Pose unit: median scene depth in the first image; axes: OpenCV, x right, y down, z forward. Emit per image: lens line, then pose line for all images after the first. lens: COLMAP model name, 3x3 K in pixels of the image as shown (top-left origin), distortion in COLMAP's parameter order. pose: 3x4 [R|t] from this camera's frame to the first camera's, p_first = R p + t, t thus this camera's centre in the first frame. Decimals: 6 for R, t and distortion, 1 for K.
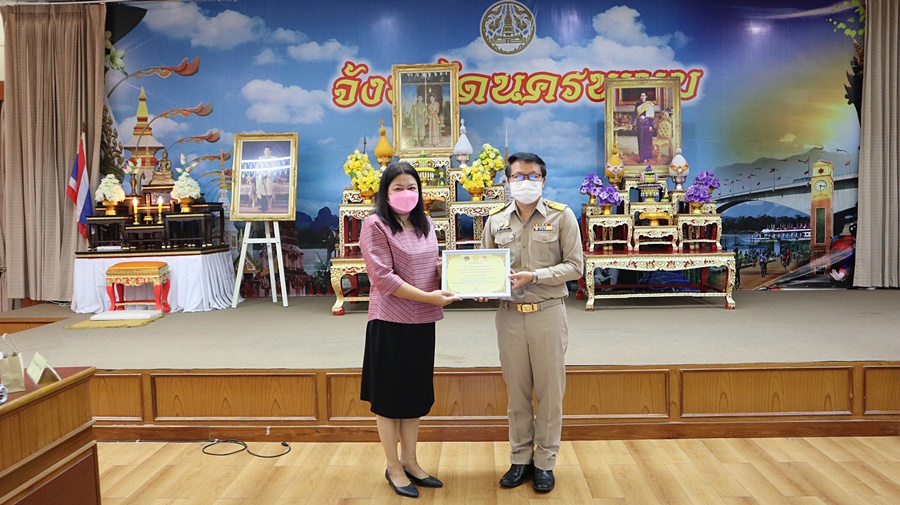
lens RADIAL K [[808.0, 0, 437.1], [0, 808.0, 249.7], [0, 0, 1]] dist [-0.076809, 0.093804]
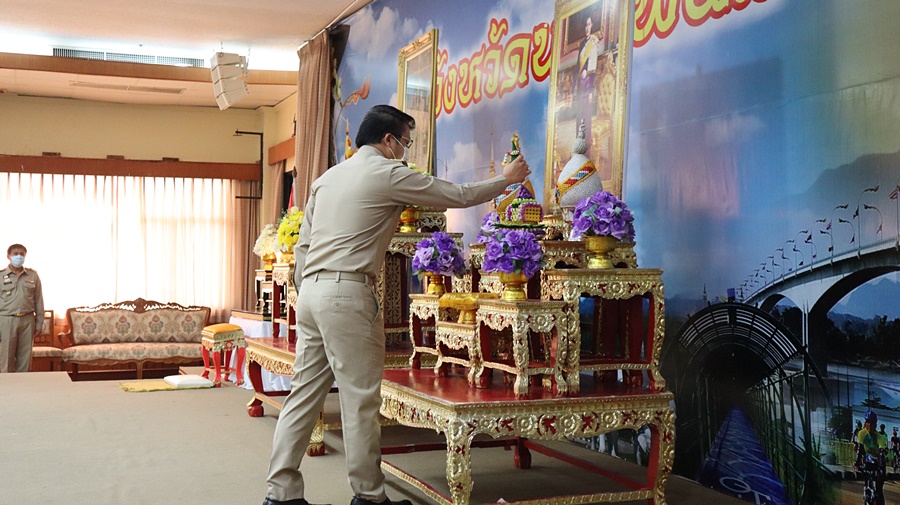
lens RADIAL K [[1071.4, 0, 447.8], [0, 1071.4, 243.4], [0, 0, 1]] dist [0.065595, 0.000000]
pose [[0.393559, -0.002079, -0.919297, 0.762024], [-0.054006, 0.998218, -0.025378, -0.054380], [0.917712, 0.059636, 0.392746, 0.708934]]
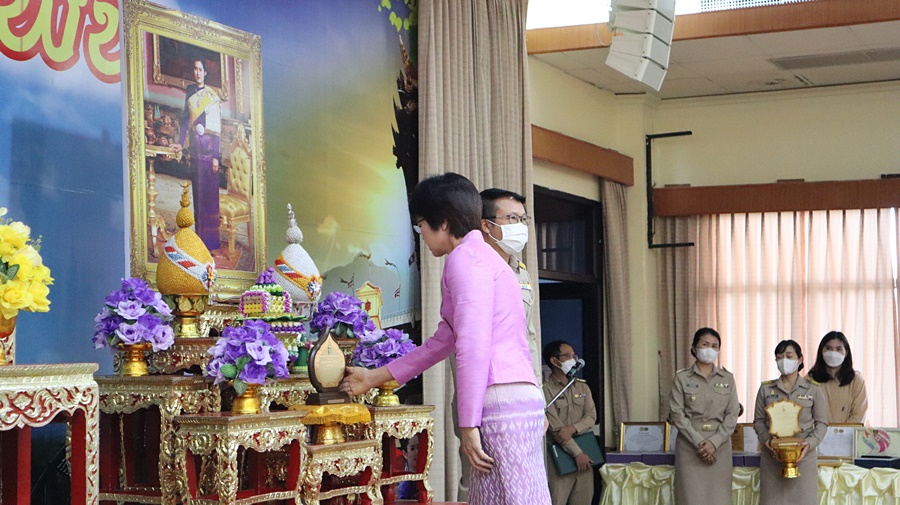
lens RADIAL K [[1520.4, 0, 450.1], [0, 1520.4, 247.3], [0, 0, 1]] dist [0.100297, 0.000000]
pose [[0.420414, 0.084281, 0.903409, -0.292061], [0.043214, 0.992687, -0.112720, -0.034681], [-0.906303, 0.086429, 0.413698, 0.632356]]
